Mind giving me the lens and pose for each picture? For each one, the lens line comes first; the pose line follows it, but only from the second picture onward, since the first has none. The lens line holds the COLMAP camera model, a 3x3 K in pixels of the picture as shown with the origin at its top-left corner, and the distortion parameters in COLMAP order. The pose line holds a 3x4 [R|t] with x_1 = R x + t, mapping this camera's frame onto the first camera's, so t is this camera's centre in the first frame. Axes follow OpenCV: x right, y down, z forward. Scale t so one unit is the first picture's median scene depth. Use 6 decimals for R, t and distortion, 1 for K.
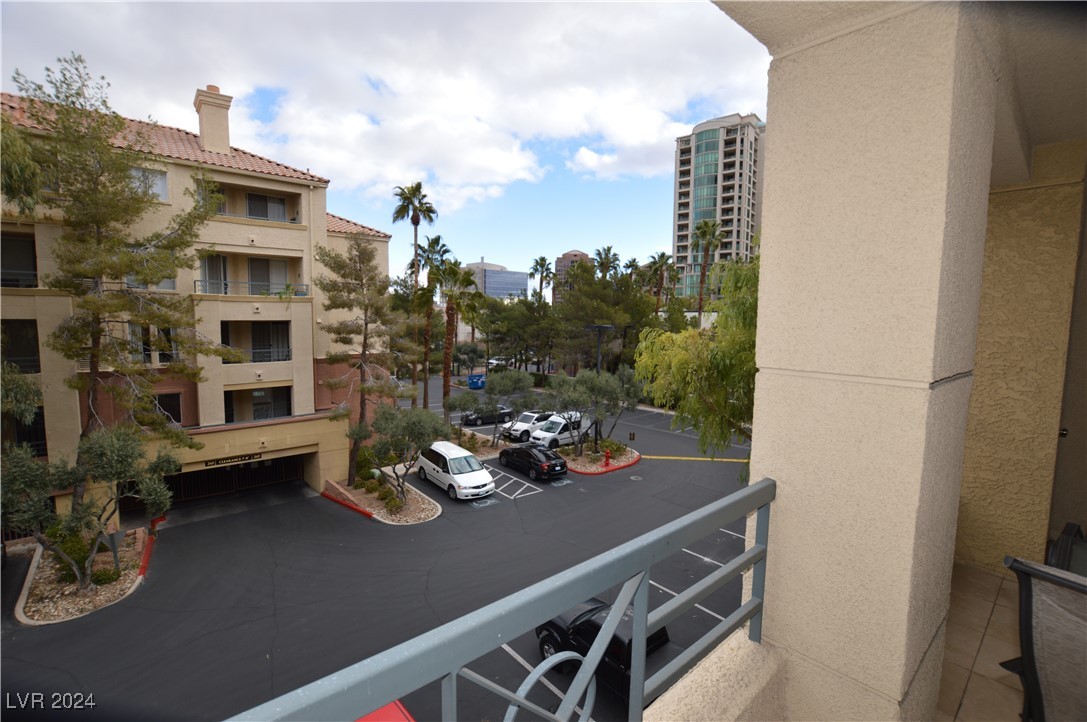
lens RADIAL K [[482.6, 0, 549.5], [0, 482.6, 362.0], [0, 0, 1]] dist [-0.029558, 0.003175]
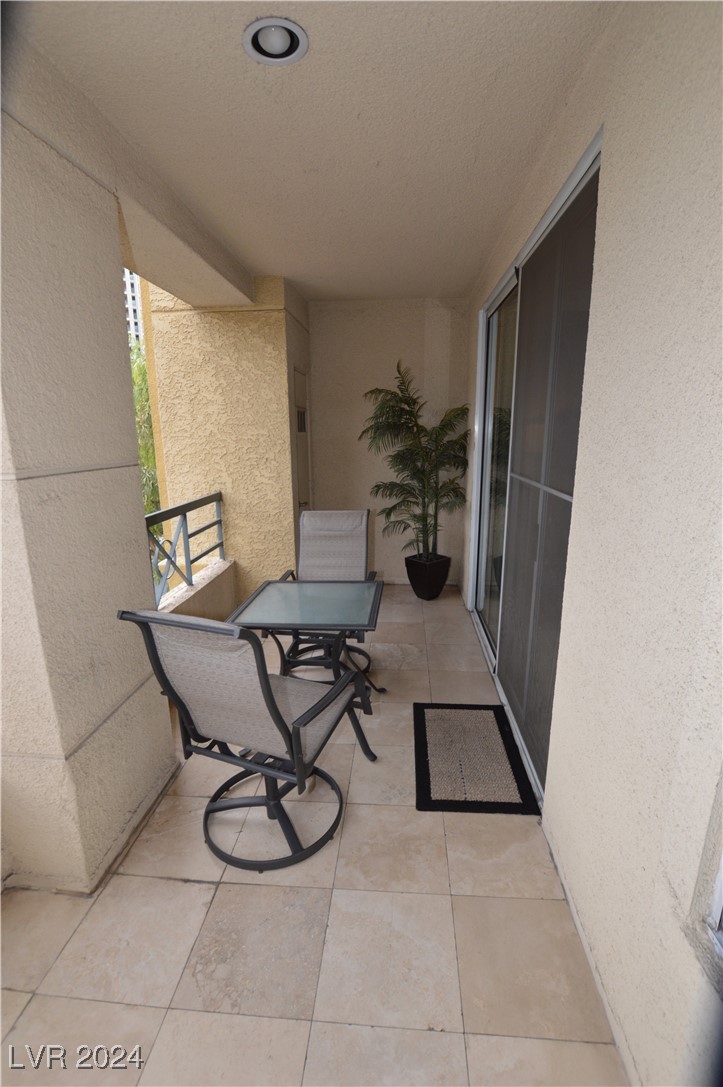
lens RADIAL K [[482.6, 0, 363.1], [0, 482.6, 543.1], [0, 0, 1]] dist [-0.029558, 0.003175]
pose [[0.726125, -0.174762, 0.664982, 0.286598], [0.080494, 0.982115, 0.170210, 0.036278], [-0.682835, -0.070067, 0.727205, -0.144881]]
